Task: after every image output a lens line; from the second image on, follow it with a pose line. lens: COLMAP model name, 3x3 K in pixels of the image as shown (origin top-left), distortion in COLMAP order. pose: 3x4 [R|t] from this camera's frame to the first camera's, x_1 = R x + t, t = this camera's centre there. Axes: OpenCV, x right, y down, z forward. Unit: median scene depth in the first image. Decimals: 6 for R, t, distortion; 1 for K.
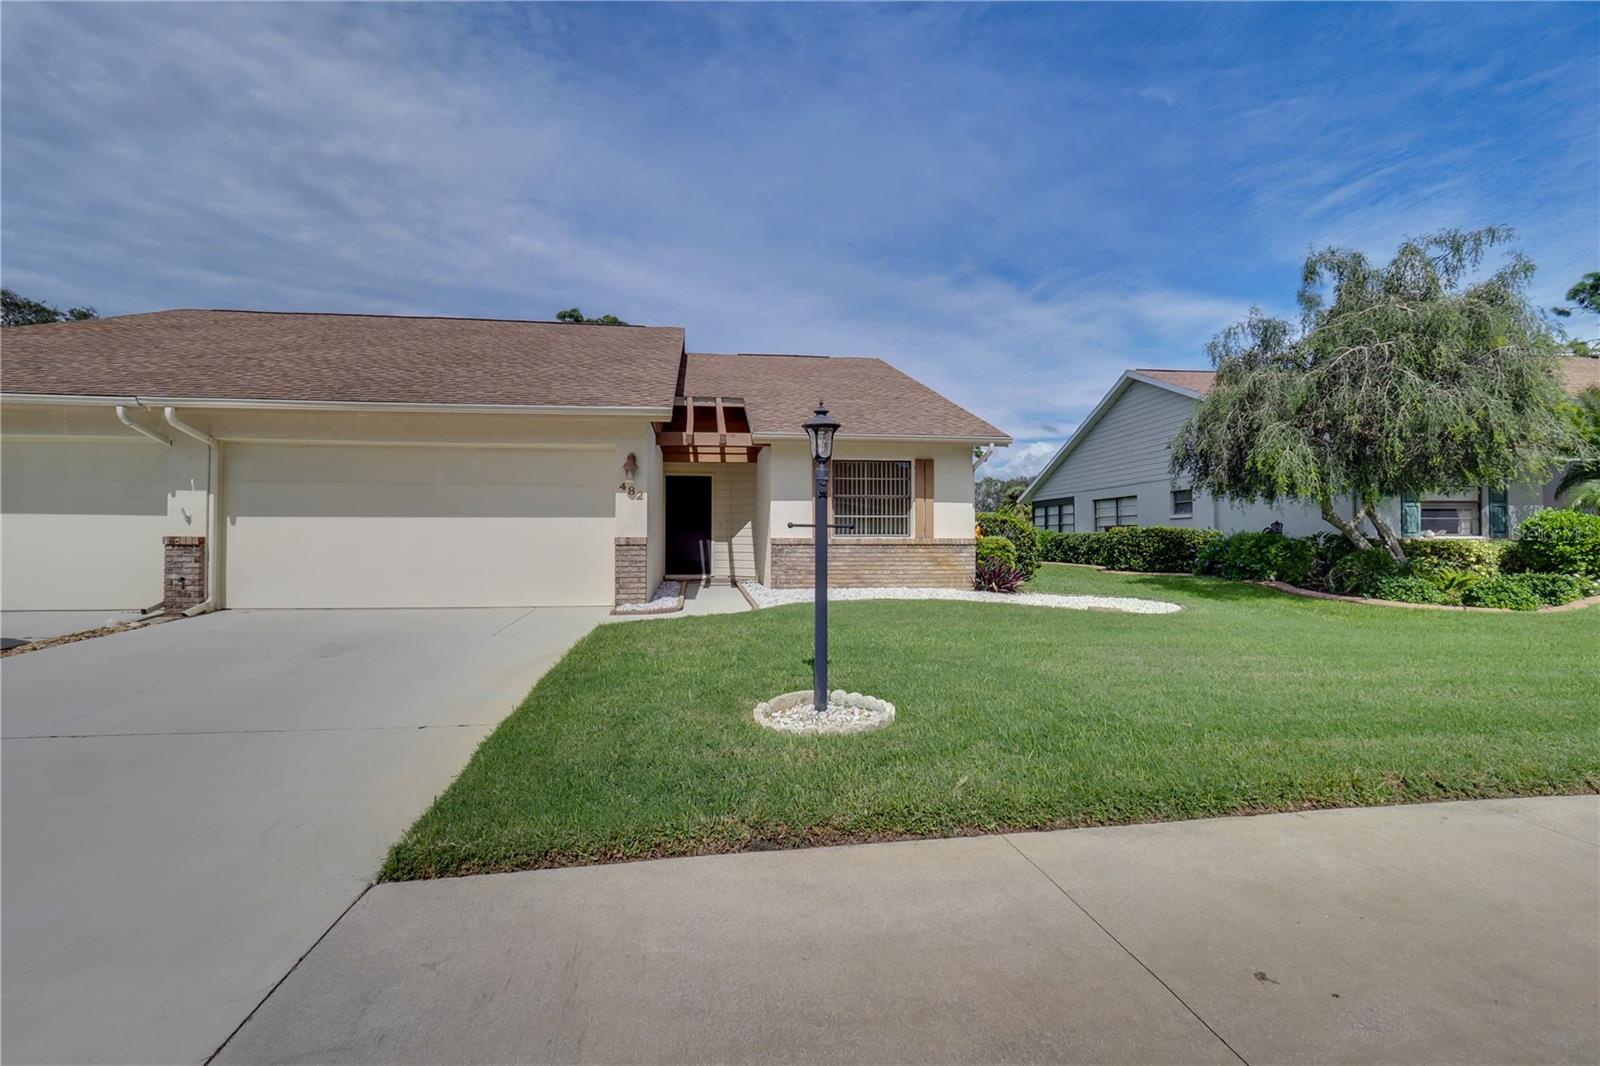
lens RADIAL K [[707.1, 0, 779.6], [0, 707.1, 529.6], [0, 0, 1]] dist [-0.005517, -0.000402]
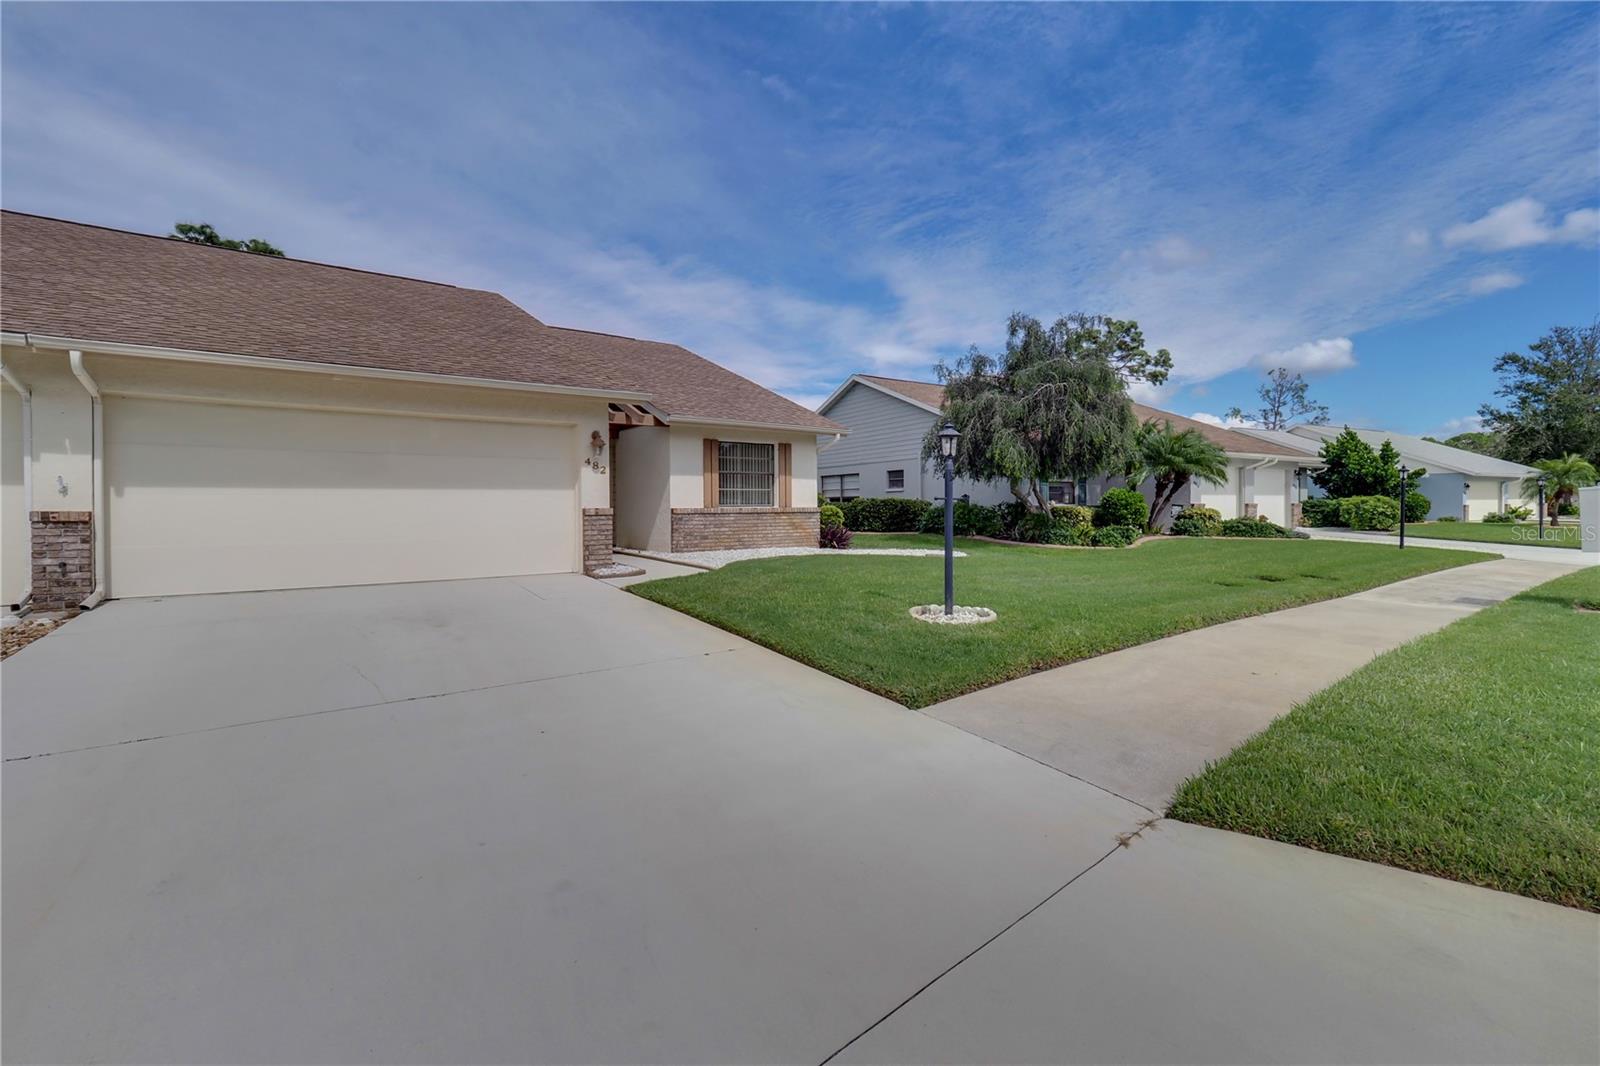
lens RADIAL K [[683.5, 0, 802.7], [0, 683.5, 528.8], [0, 0, 1]] dist [-0.007401, -0.000095]
pose [[0.872028, -0.021878, 0.488967, -0.362586], [0.000965, 0.999075, 0.042980, -0.001952], [-0.489456, -0.037008, 0.871243, -0.062086]]
